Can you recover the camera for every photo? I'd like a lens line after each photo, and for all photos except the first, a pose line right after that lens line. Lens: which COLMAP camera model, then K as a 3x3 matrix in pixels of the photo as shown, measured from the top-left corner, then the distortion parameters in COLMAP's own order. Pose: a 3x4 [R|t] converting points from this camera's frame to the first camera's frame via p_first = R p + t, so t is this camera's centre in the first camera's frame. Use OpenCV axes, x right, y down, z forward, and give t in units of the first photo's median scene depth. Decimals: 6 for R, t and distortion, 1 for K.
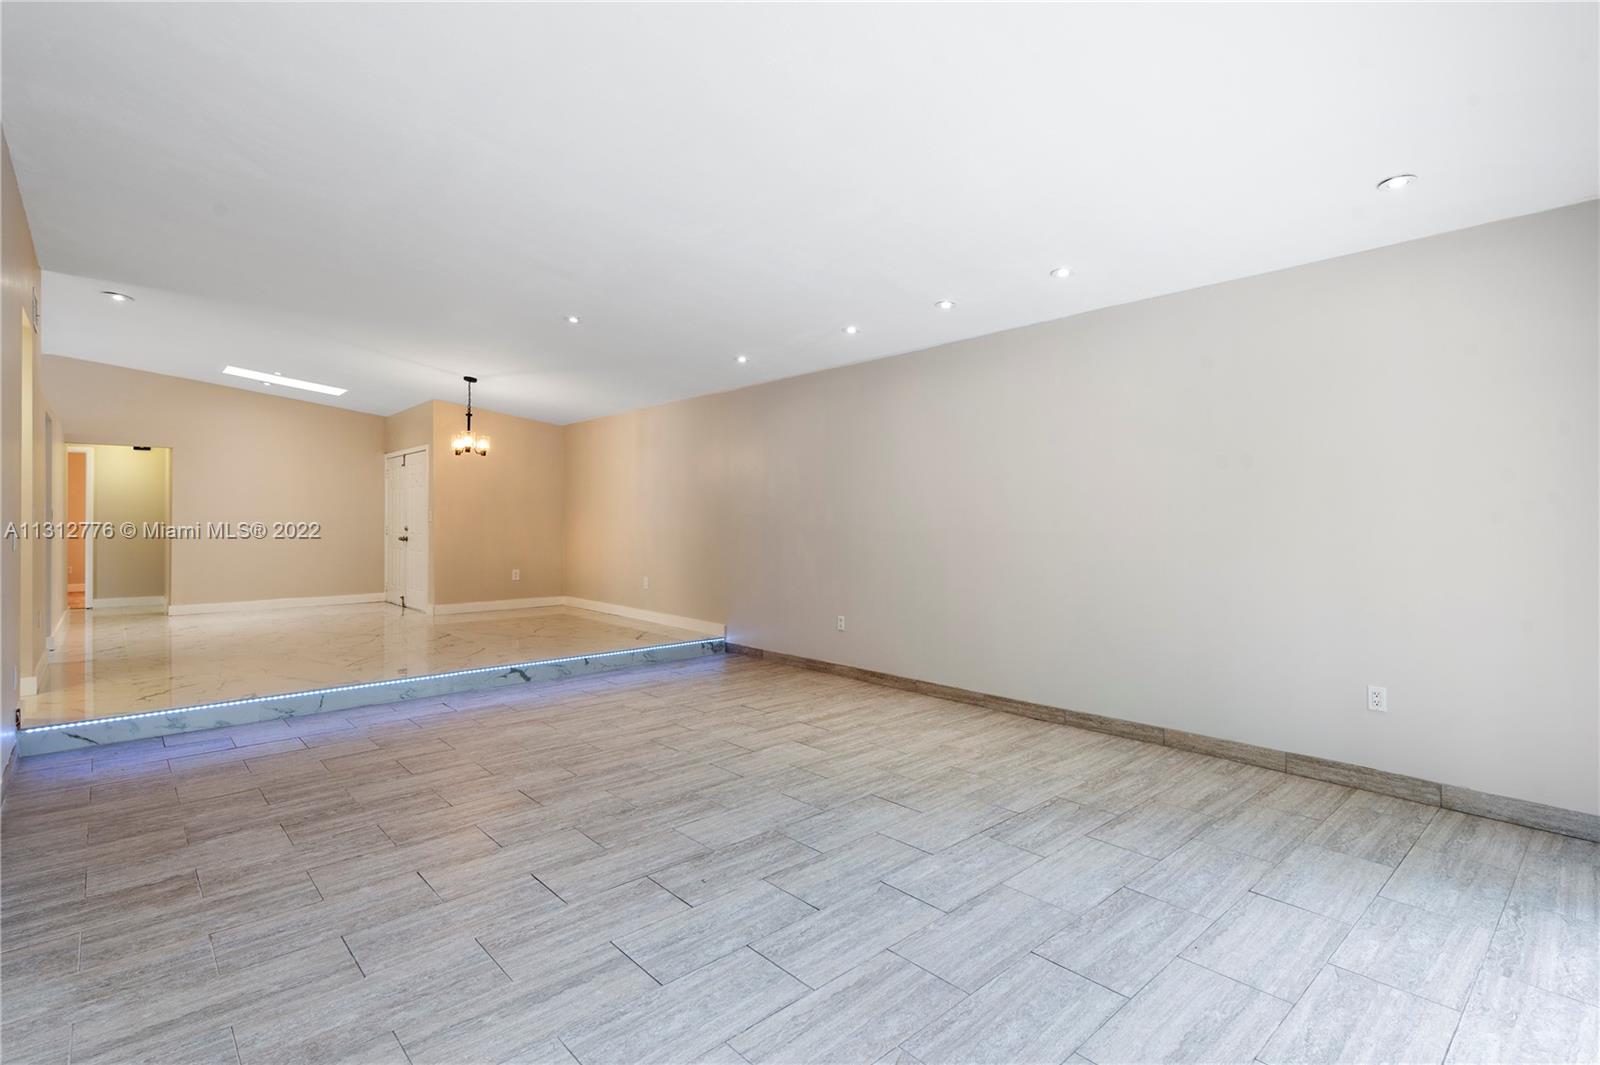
lens RADIAL K [[763.7, 0, 803.2], [0, 763.7, 517.9], [0, 0, 1]] dist [0.018986, -0.005766]
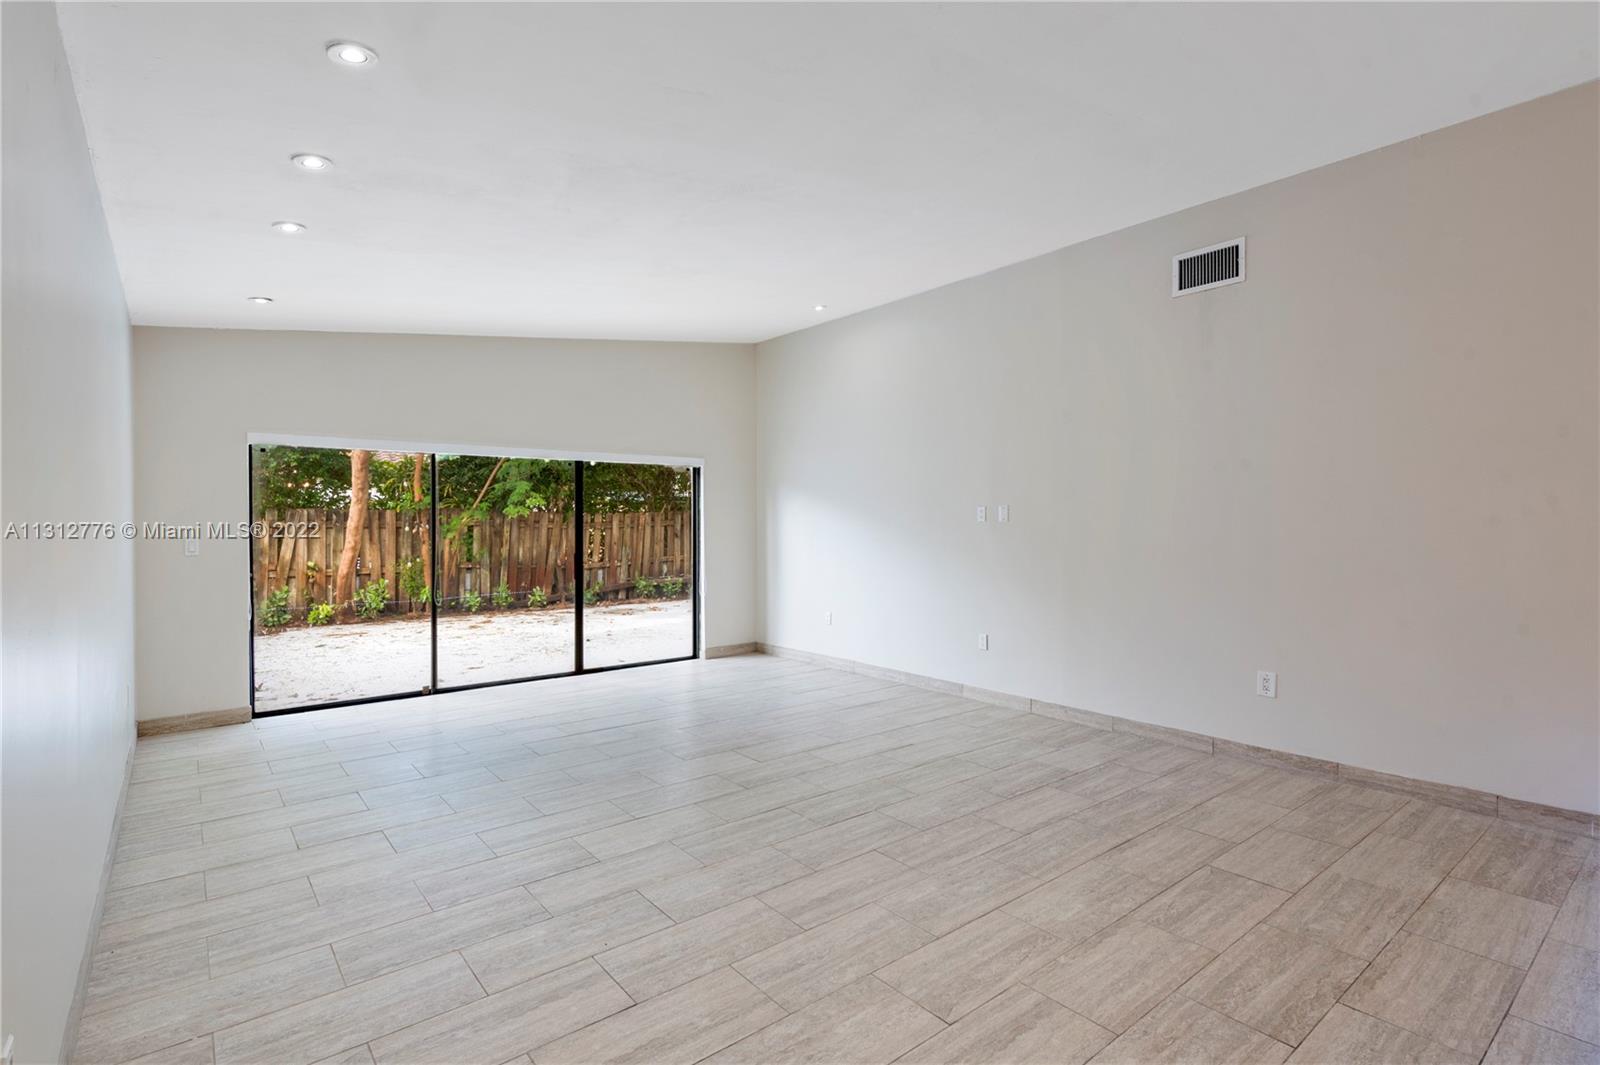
lens RADIAL K [[763.7, 0, 804.8], [0, 763.7, 528.4], [0, 0, 1]] dist [0.018986, -0.005766]
pose [[-0.998781, 0.007590, 0.048769, -0.163737], [0.007768, 0.999964, 0.003466, -0.001051], [-0.048741, 0.003840, -0.998804, 1.203811]]
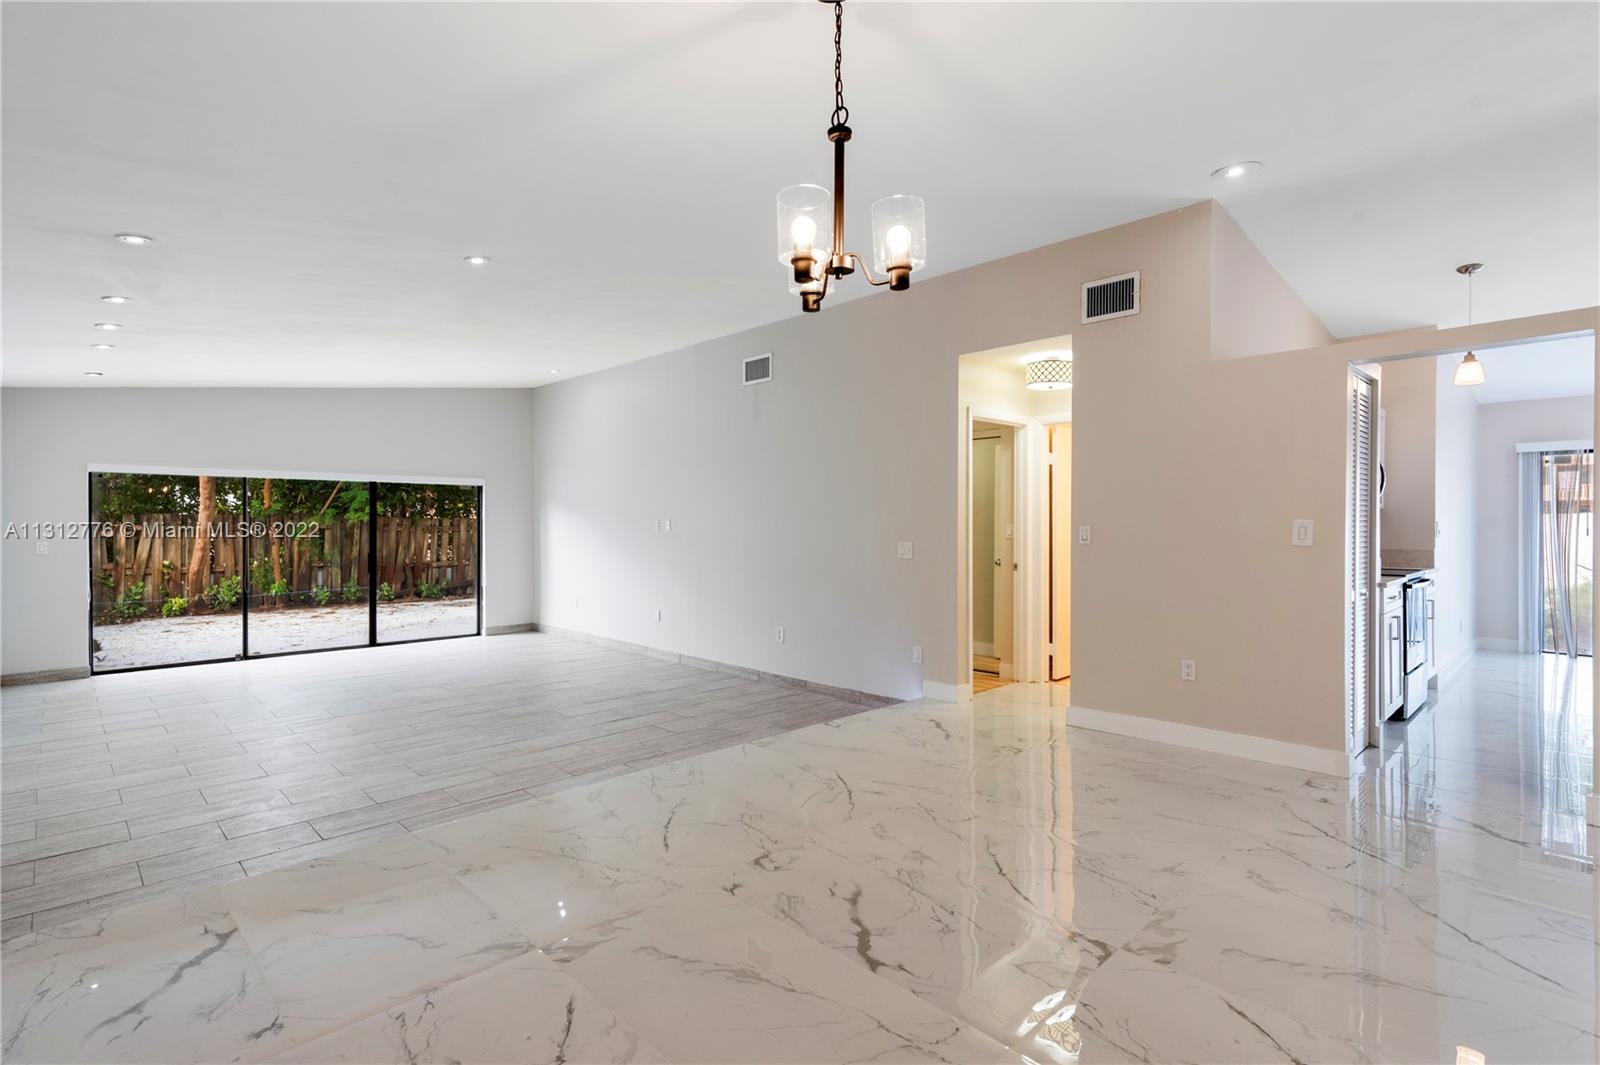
lens RADIAL K [[763.7, 0, 802.7], [0, 763.7, 527.2], [0, 0, 1]] dist [0.018986, -0.005766]
pose [[-0.999099, 0.004208, -0.042226, -0.522723], [0.004137, 0.999990, 0.001774, -0.010843], [0.042233, 0.001598, -0.999107, 1.578667]]
